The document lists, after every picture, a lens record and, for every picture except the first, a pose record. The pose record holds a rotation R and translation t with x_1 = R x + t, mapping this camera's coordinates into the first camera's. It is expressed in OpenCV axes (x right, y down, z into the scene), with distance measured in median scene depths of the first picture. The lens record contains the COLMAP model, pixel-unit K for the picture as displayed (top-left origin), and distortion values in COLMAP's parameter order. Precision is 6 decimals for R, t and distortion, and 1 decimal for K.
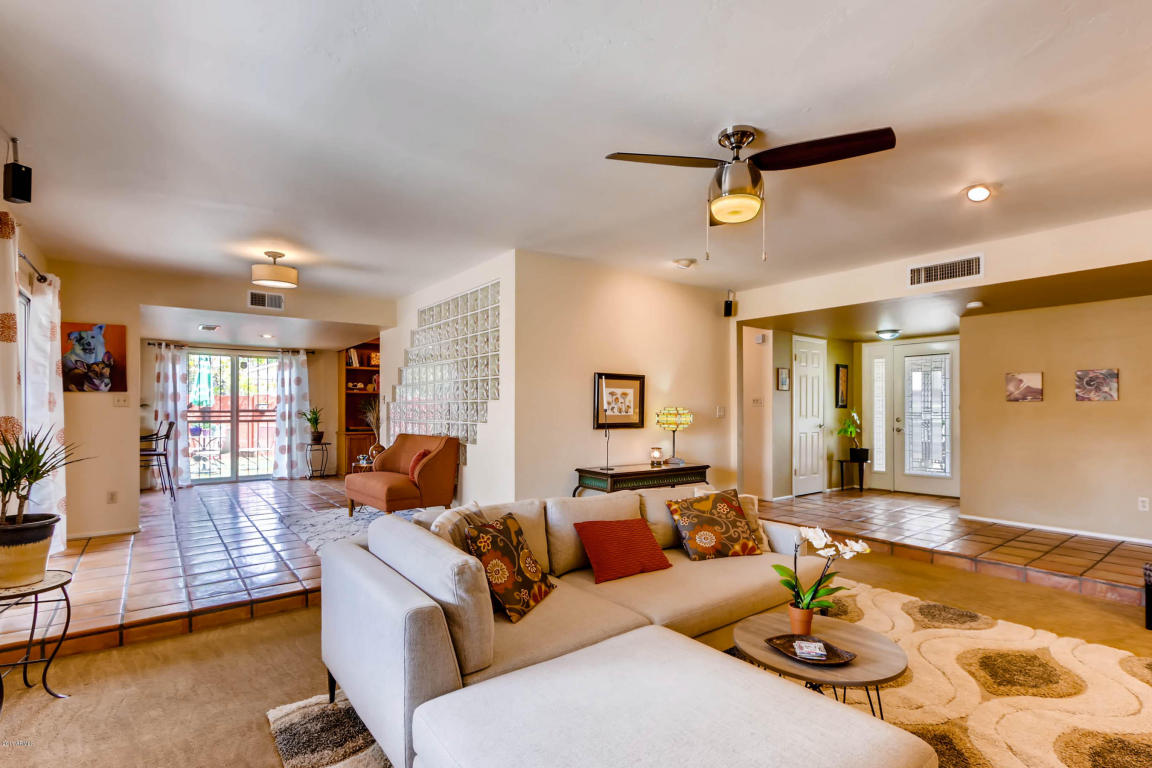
lens RADIAL K [[530.6, 0, 580.0], [0, 530.6, 403.8], [0, 0, 1]] dist [-0.001793, -0.000762]
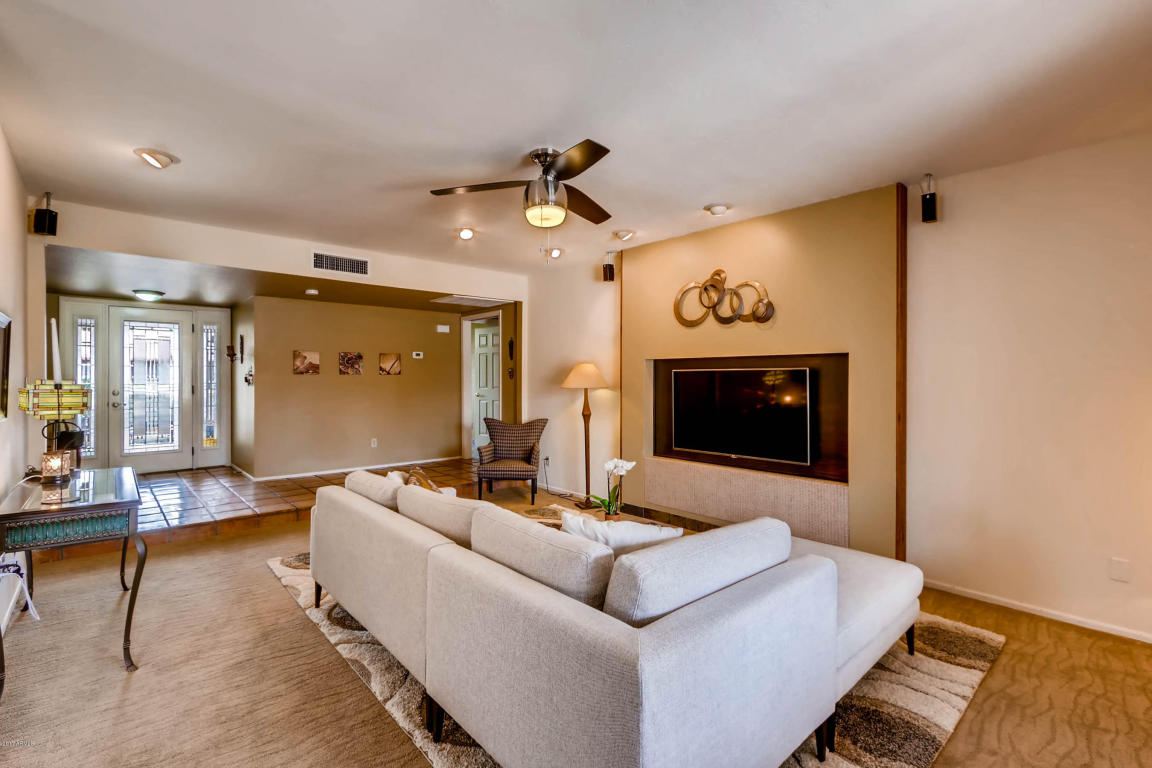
lens RADIAL K [[530.6, 0, 575.2], [0, 530.6, 377.9], [0, 0, 1]] dist [-0.001793, -0.000762]
pose [[-0.078593, -0.002048, 0.996905, -0.312299], [-0.008042, 0.999967, 0.001420, -0.002242], [-0.996874, -0.007905, -0.078607, 0.340079]]
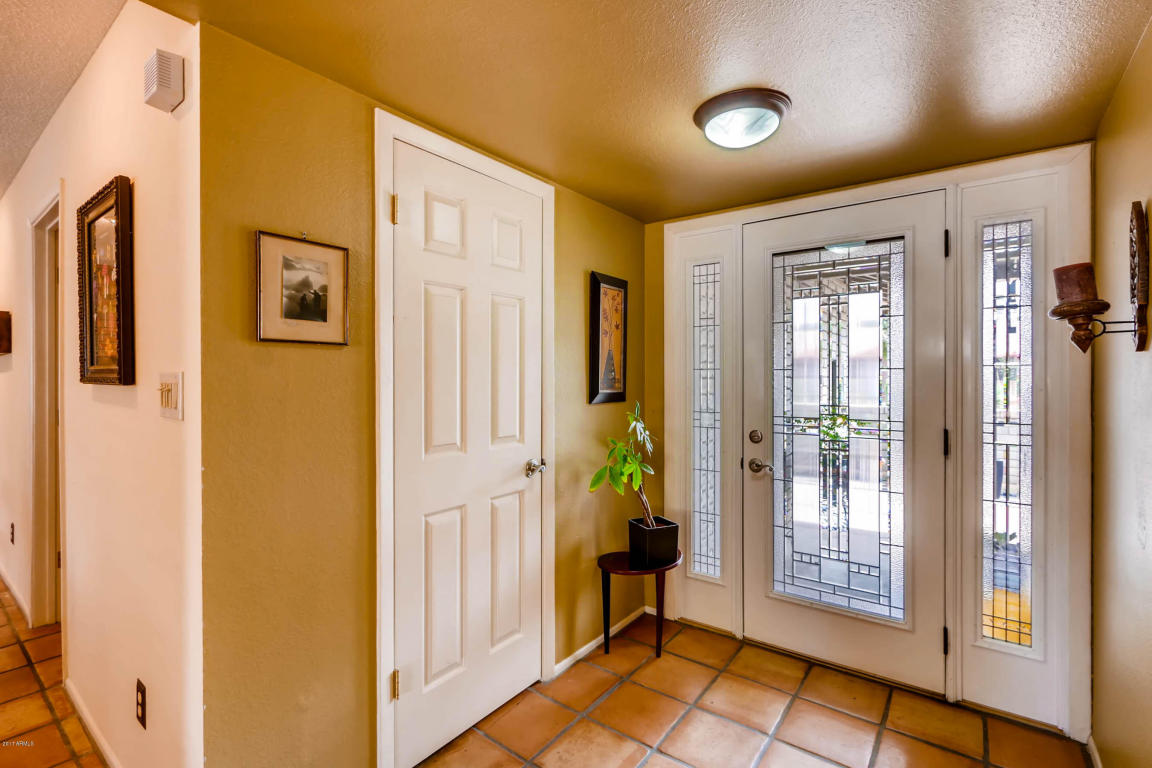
lens RADIAL K [[530.6, 0, 574.6], [0, 530.6, 375.7], [0, 0, 1]] dist [-0.001793, -0.000762]
pose [[0.963175, -0.001554, 0.268870, 0.403695], [-0.000997, 0.999956, 0.009354, -0.013687], [-0.268873, -0.009278, 0.963131, 0.717021]]
